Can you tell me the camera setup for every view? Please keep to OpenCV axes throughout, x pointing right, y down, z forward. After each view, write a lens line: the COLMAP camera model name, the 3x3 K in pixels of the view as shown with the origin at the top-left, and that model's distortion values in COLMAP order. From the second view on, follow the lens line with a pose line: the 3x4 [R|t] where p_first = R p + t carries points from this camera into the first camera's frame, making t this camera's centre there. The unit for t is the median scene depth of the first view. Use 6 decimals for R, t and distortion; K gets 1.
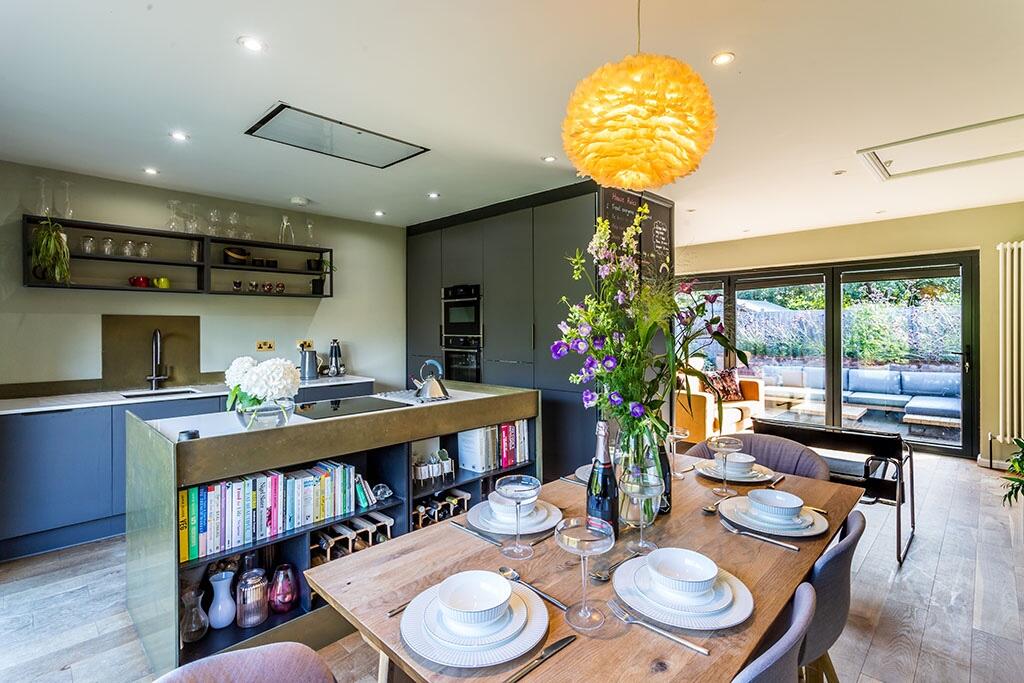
lens RADIAL K [[490.3, 0, 507.5], [0, 490.3, 334.4], [0, 0, 1]] dist [0.000812, 0.001016]
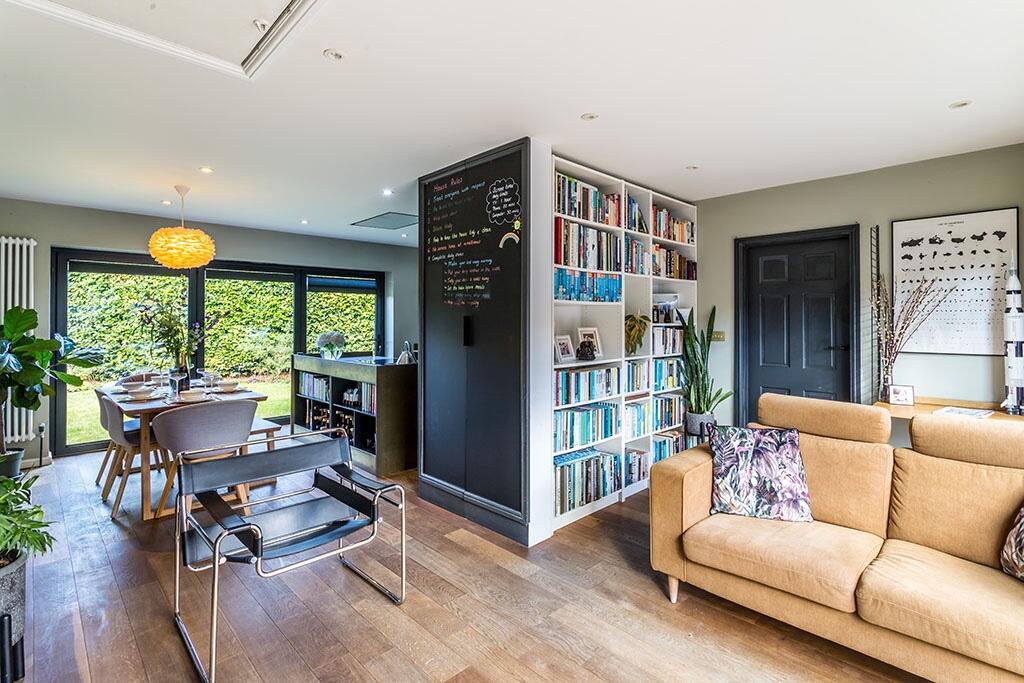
lens RADIAL K [[490.3, 0, 511.9], [0, 490.3, 330.8], [0, 0, 1]] dist [0.000812, 0.001016]
pose [[-0.017728, 0.020554, -0.999632, 1.193595], [-0.017183, 0.999635, 0.020859, -0.017876], [0.999695, 0.017547, -0.017369, 1.160574]]
